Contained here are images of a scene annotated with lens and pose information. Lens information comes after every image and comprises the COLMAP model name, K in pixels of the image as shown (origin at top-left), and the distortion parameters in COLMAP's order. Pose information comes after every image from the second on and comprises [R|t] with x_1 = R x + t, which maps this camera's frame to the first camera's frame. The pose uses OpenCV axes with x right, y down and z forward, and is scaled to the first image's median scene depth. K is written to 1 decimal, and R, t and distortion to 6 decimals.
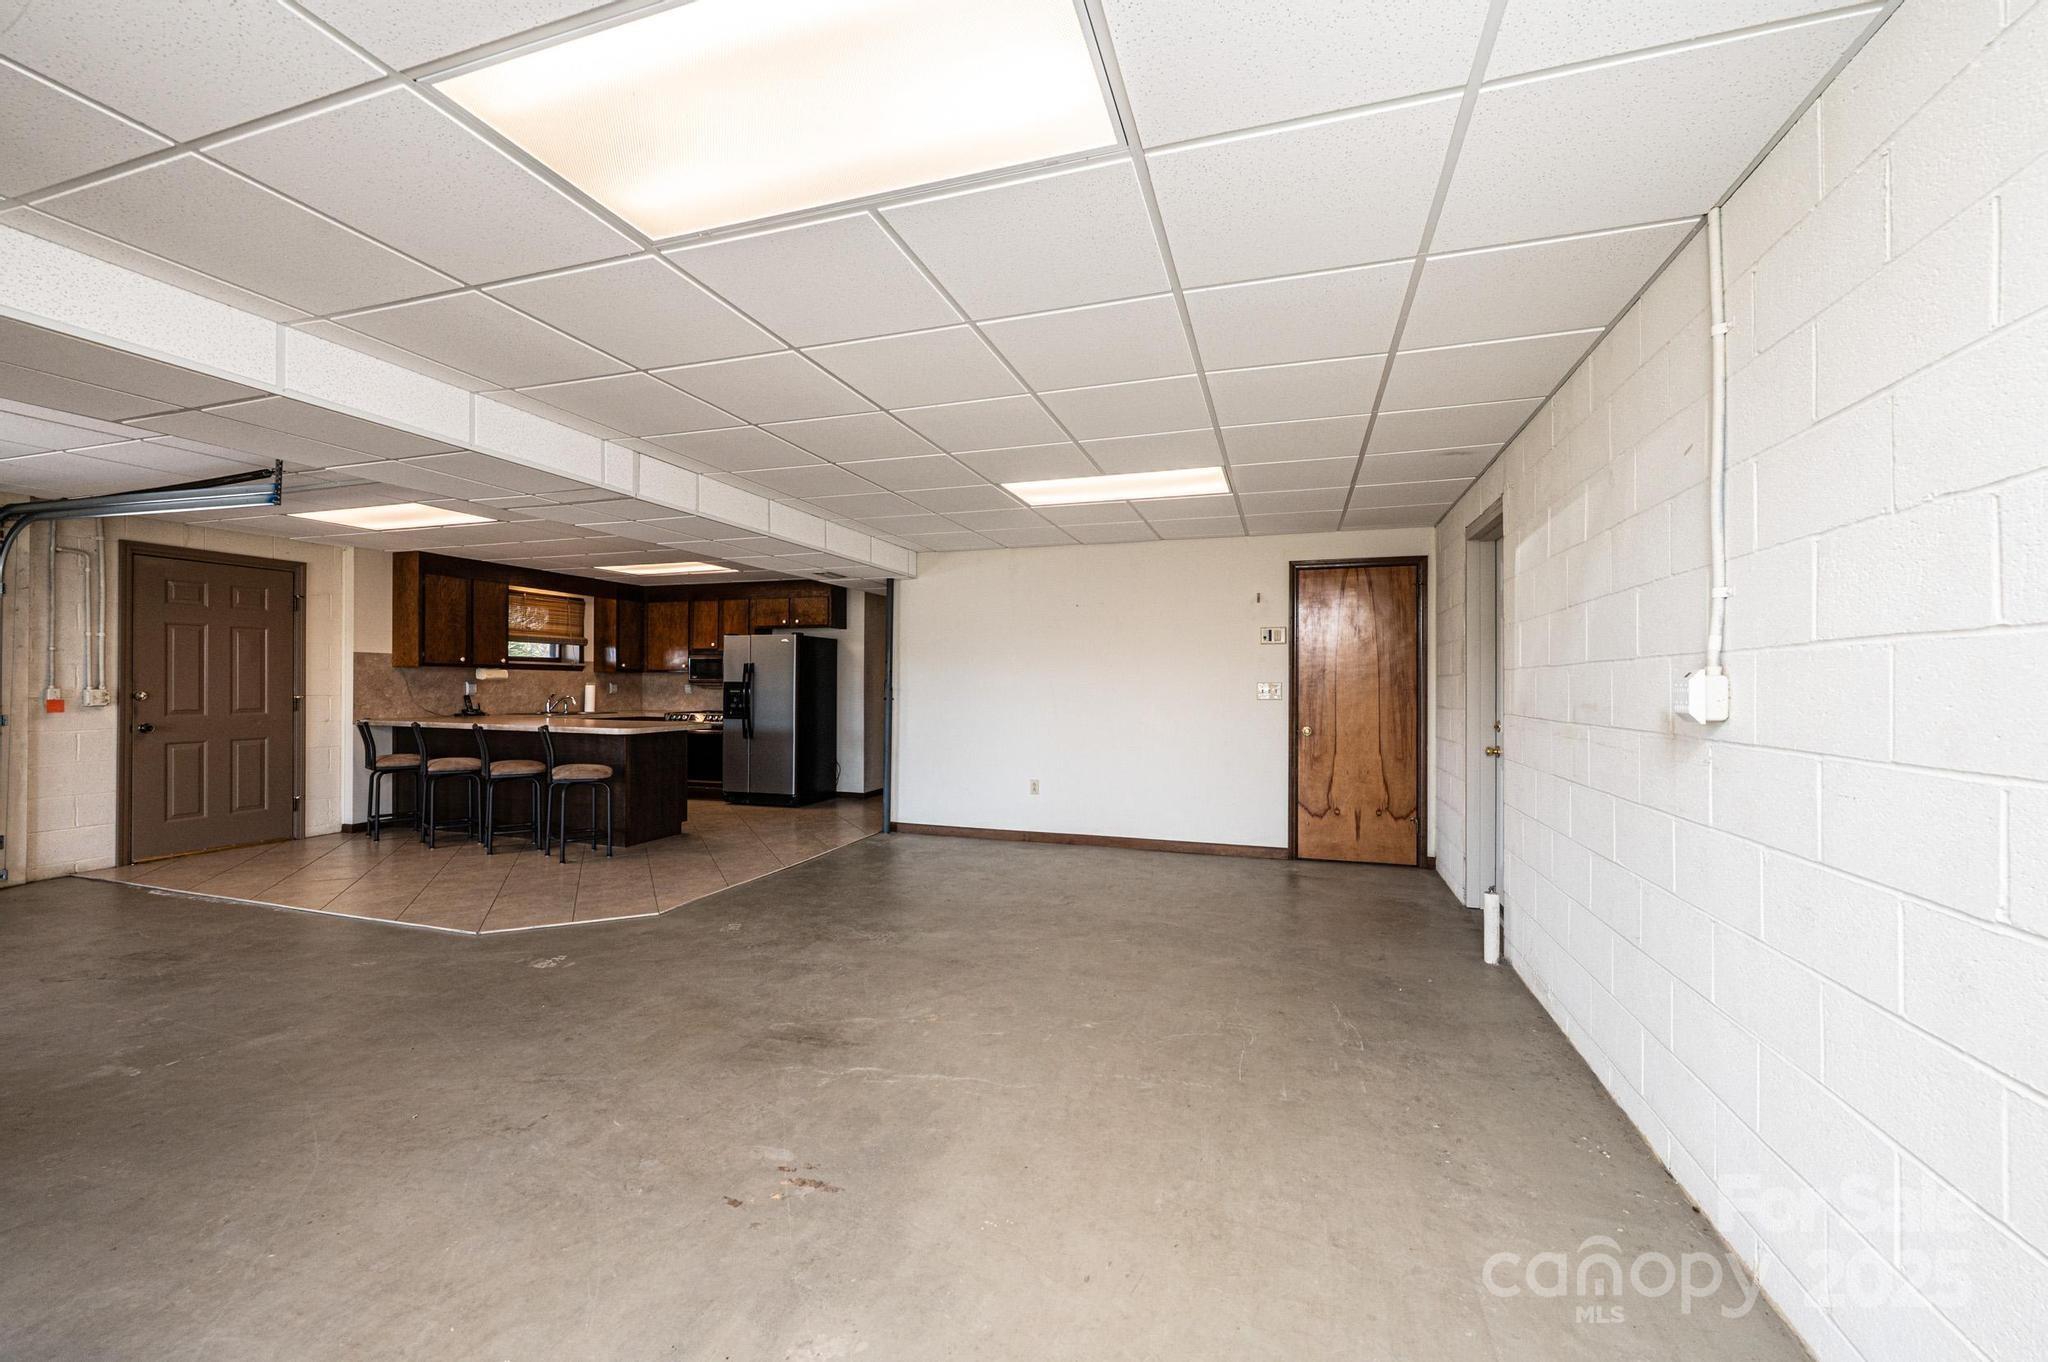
lens RADIAL K [[815.7, 0, 1018.8], [0, 815.7, 691.3], [0, 0, 1]] dist [0.000993, -0.000188]
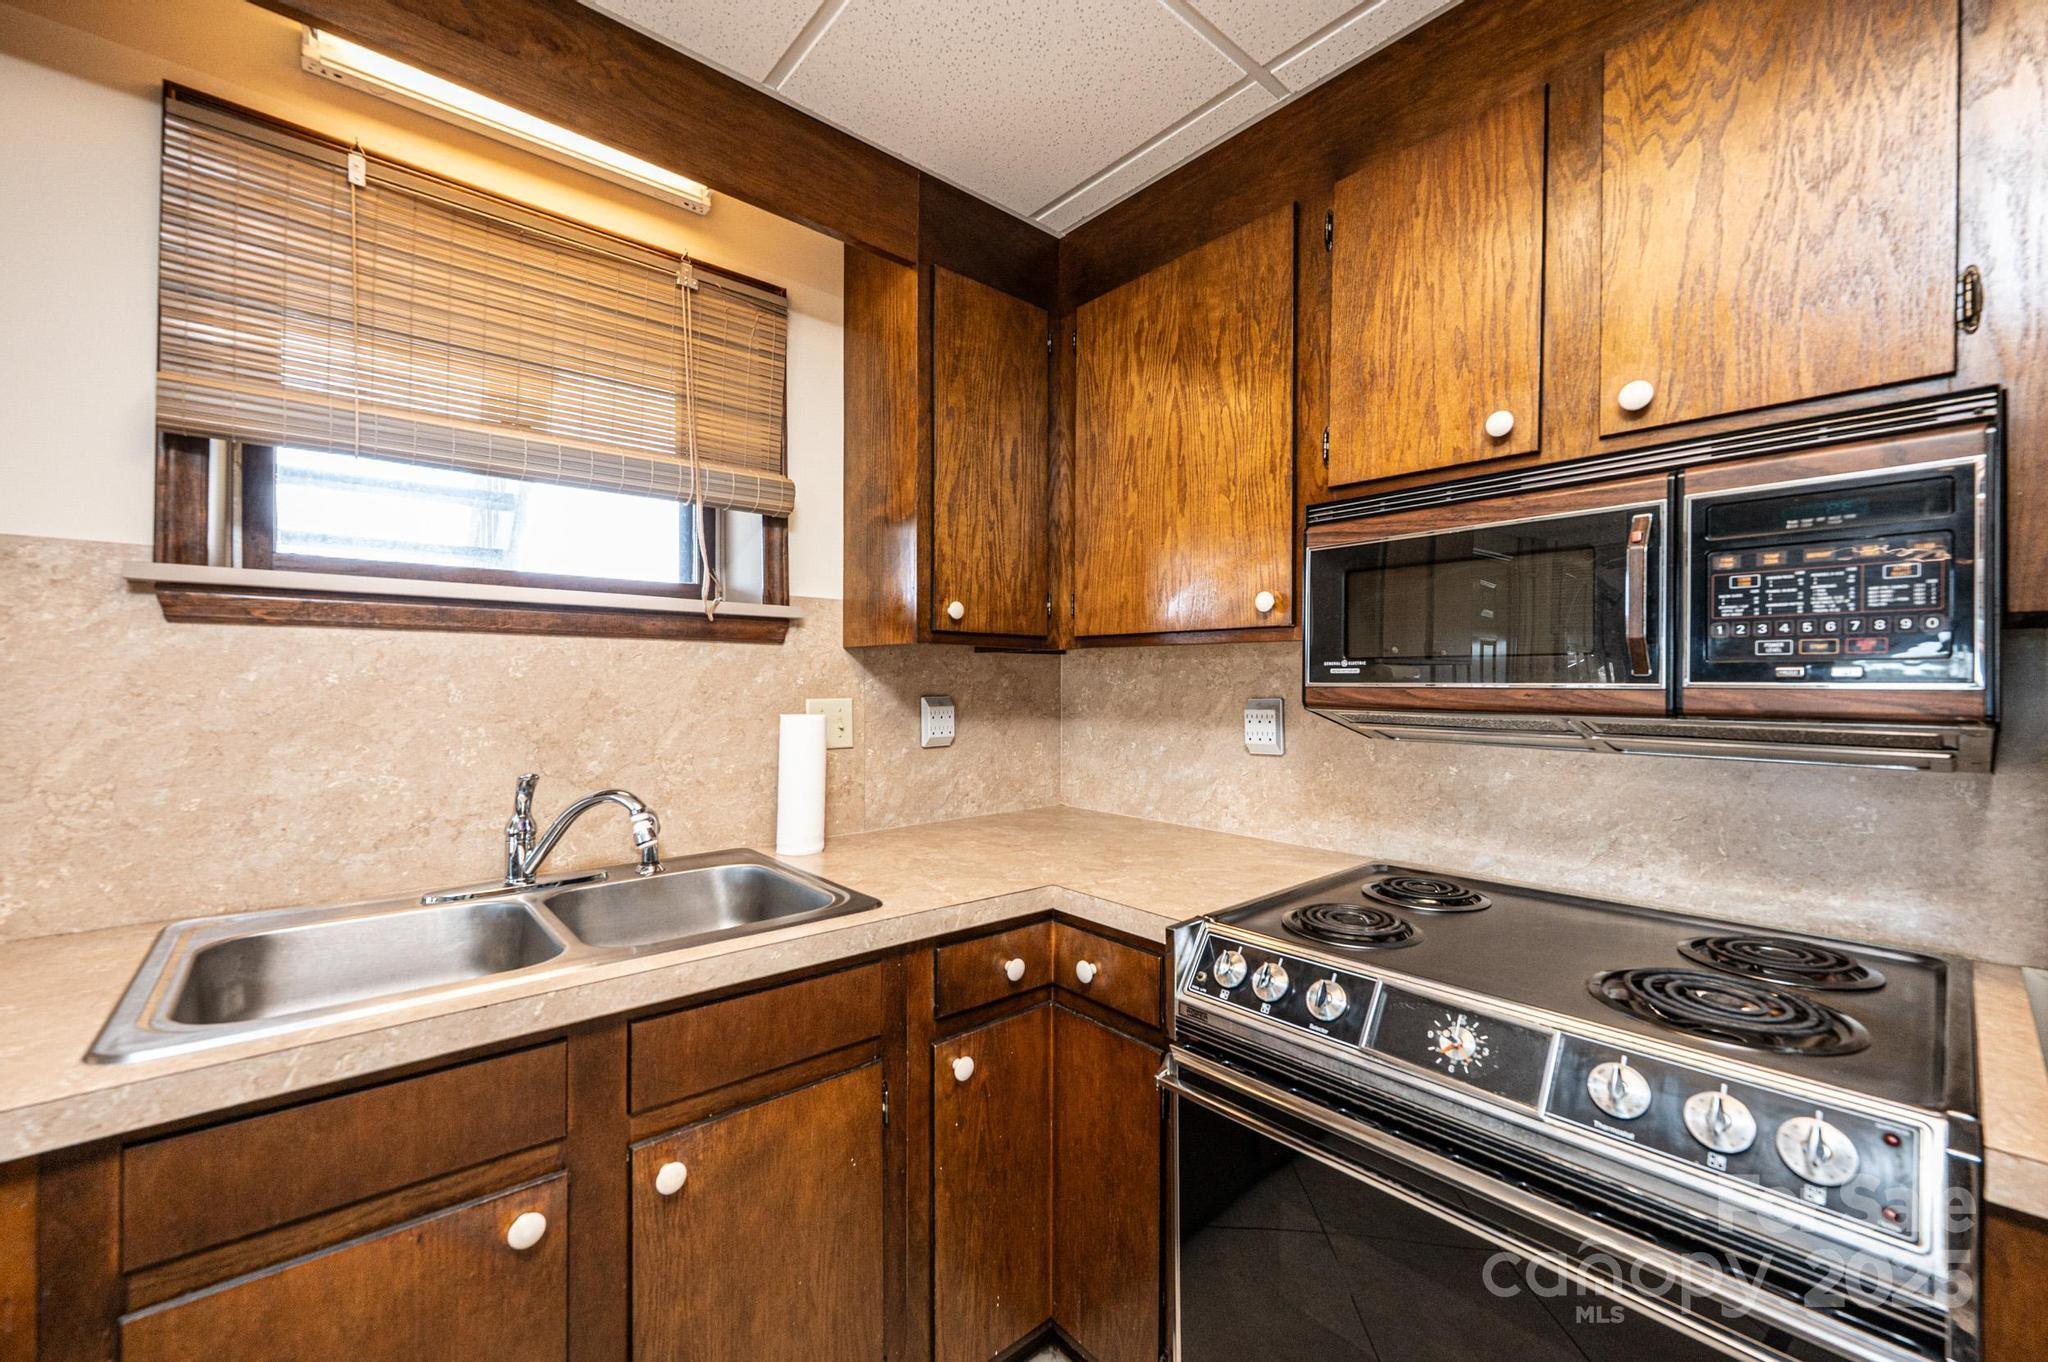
lens RADIAL K [[815.7, 0, 1016.9], [0, 815.7, 683.8], [0, 0, 1]] dist [0.000993, -0.000188]
pose [[0.862003, 0.000346, -0.506903, -0.380082], [-0.002680, 0.999989, -0.003875, -0.013922], [0.506896, 0.004699, 0.861994, 0.855272]]
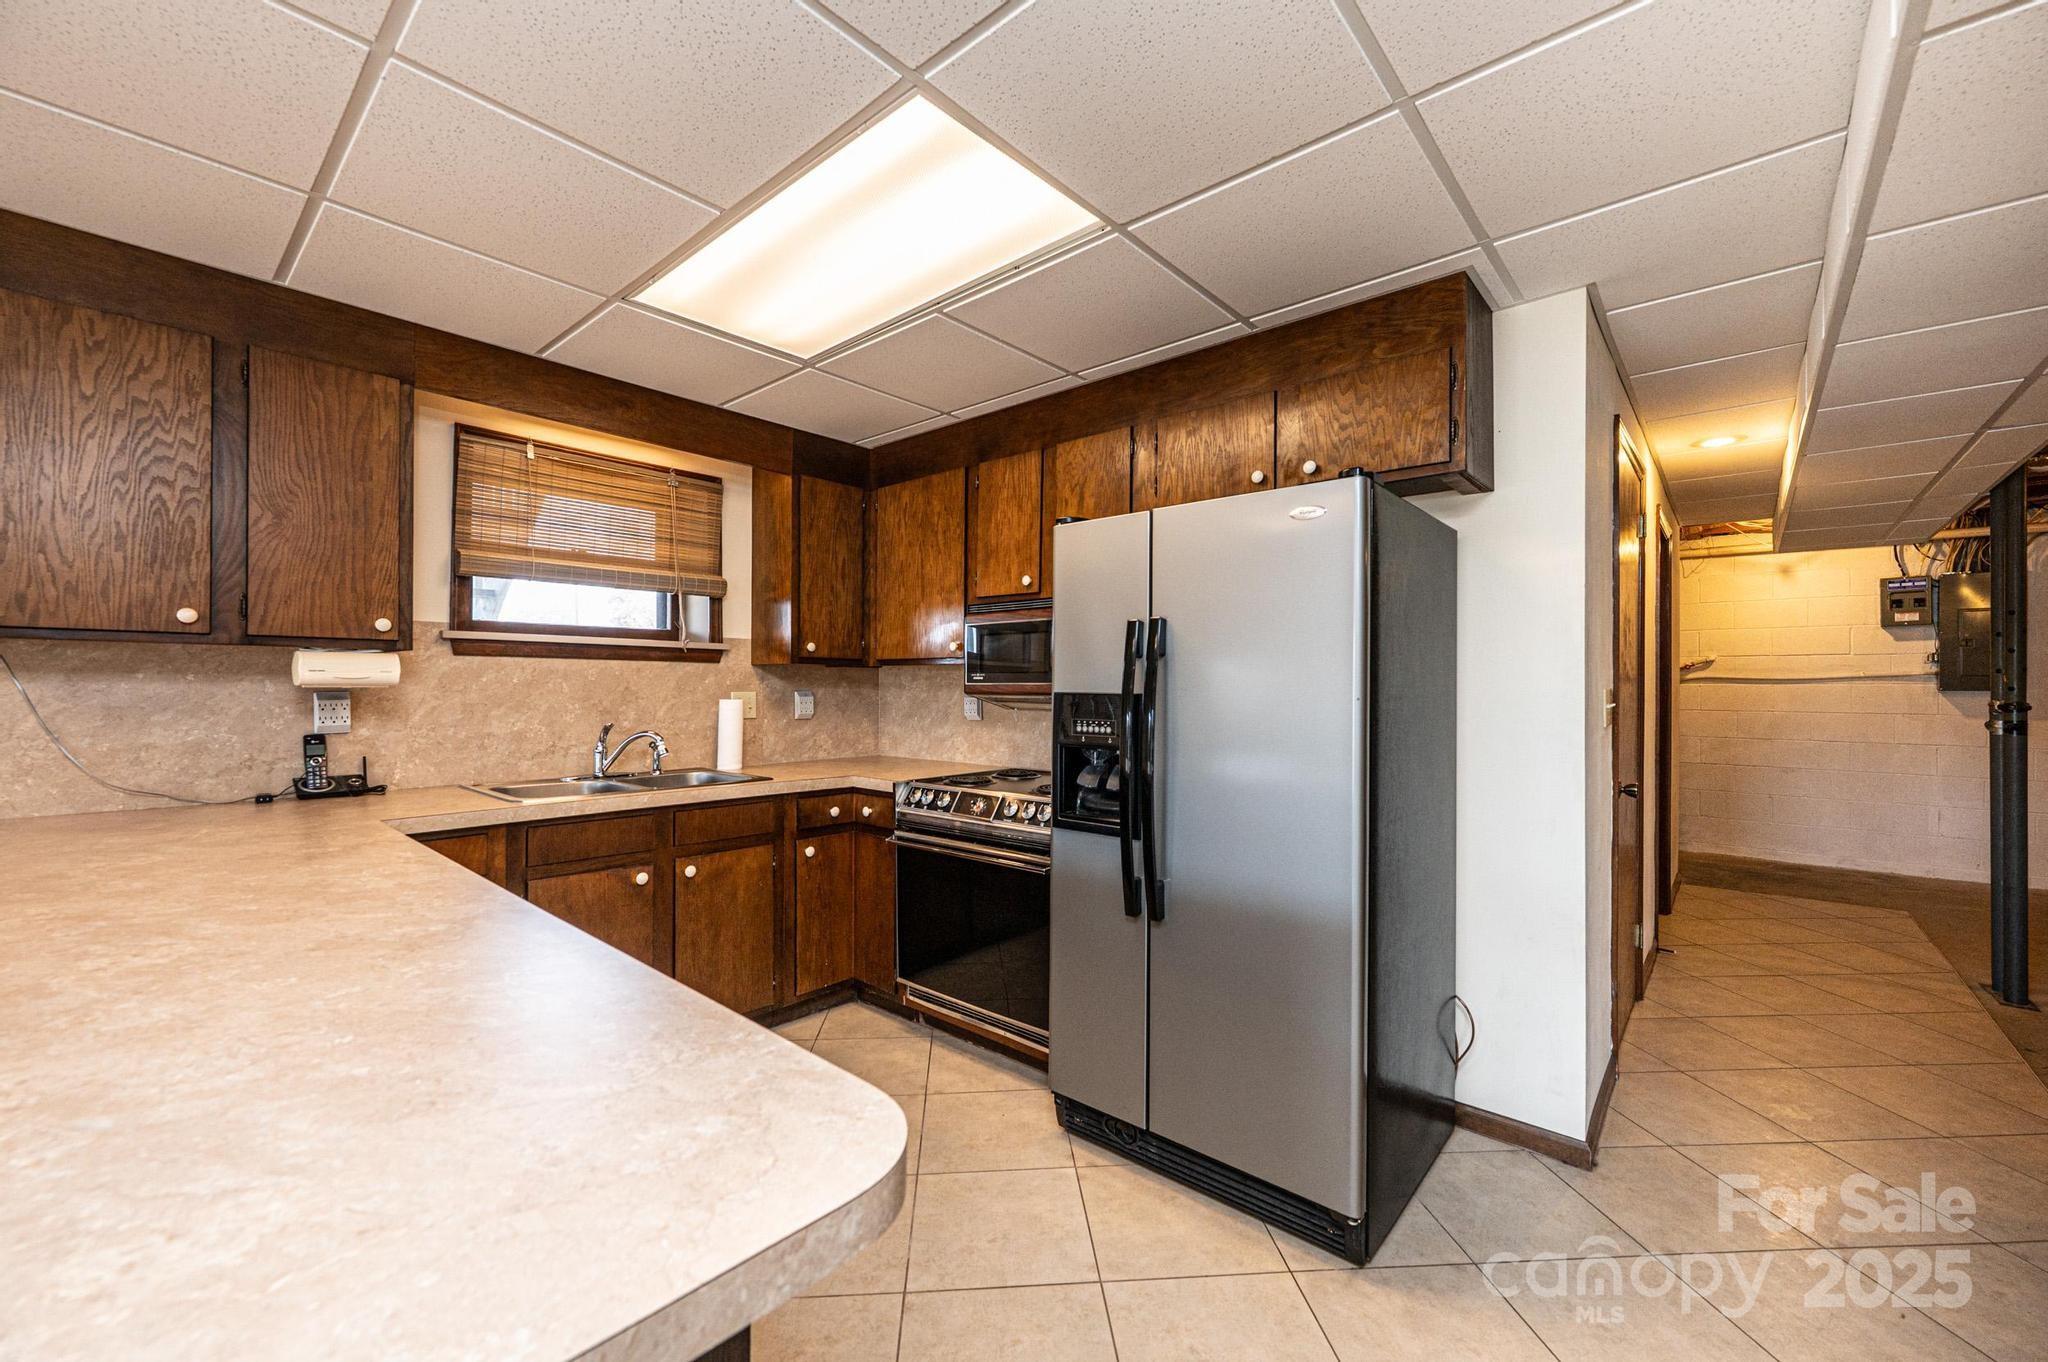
lens RADIAL K [[815.7, 0, 1017.9], [0, 815.7, 687.1], [0, 0, 1]] dist [0.000993, -0.000188]
pose [[0.921816, 0.000353, -0.387628, -0.249514], [-0.003361, 0.999969, -0.007084, -0.010706], [0.387613, 0.007833, 0.921789, 0.695301]]
